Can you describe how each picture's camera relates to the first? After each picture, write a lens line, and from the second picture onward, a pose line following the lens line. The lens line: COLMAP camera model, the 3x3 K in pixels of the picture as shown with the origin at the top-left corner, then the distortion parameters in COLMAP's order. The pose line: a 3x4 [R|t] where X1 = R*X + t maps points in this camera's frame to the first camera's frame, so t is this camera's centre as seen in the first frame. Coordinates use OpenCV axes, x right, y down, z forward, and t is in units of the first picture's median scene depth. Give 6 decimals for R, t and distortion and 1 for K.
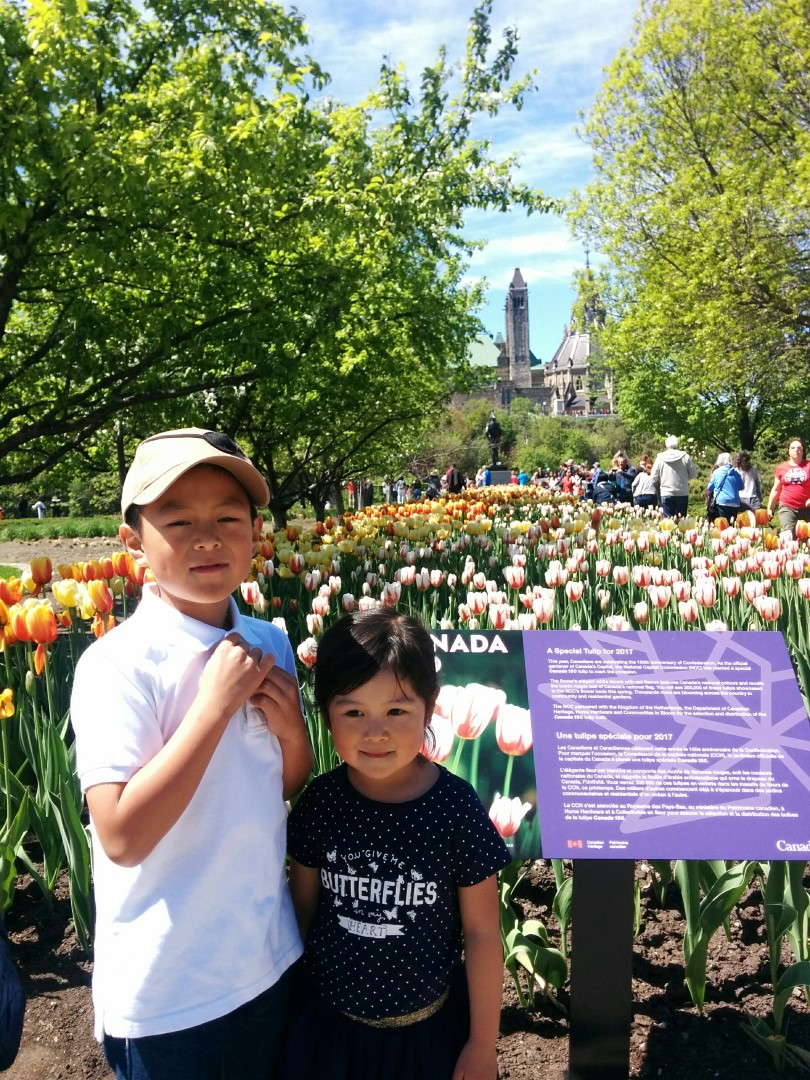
lens RADIAL K [[926.9, 0, 405.0], [0, 926.9, 535.6], [0, 0, 1]] dist [0.077871, -0.090781]
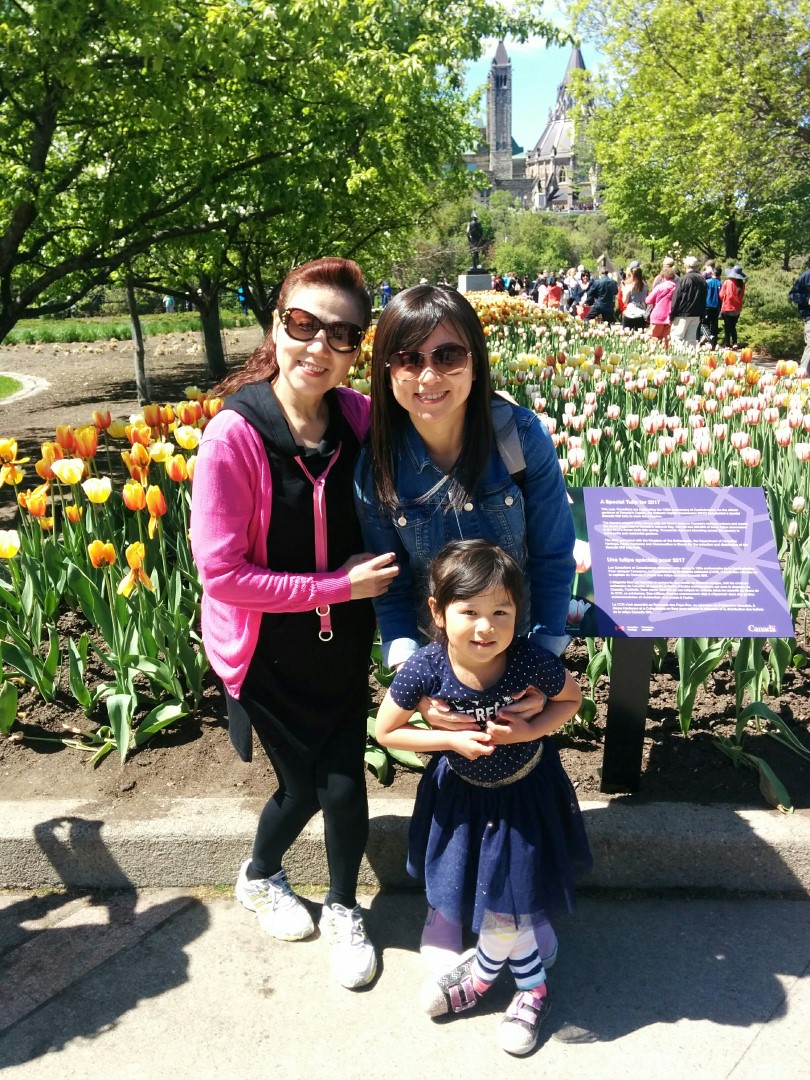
lens RADIAL K [[926.9, 0, 405.0], [0, 926.9, 535.6], [0, 0, 1]] dist [0.077871, -0.090781]
pose [[0.999523, -0.000367, 0.030866, -0.143546], [-0.006073, 0.978053, 0.208267, -0.090843], [-0.030265, -0.208356, 0.977585, -0.302044]]
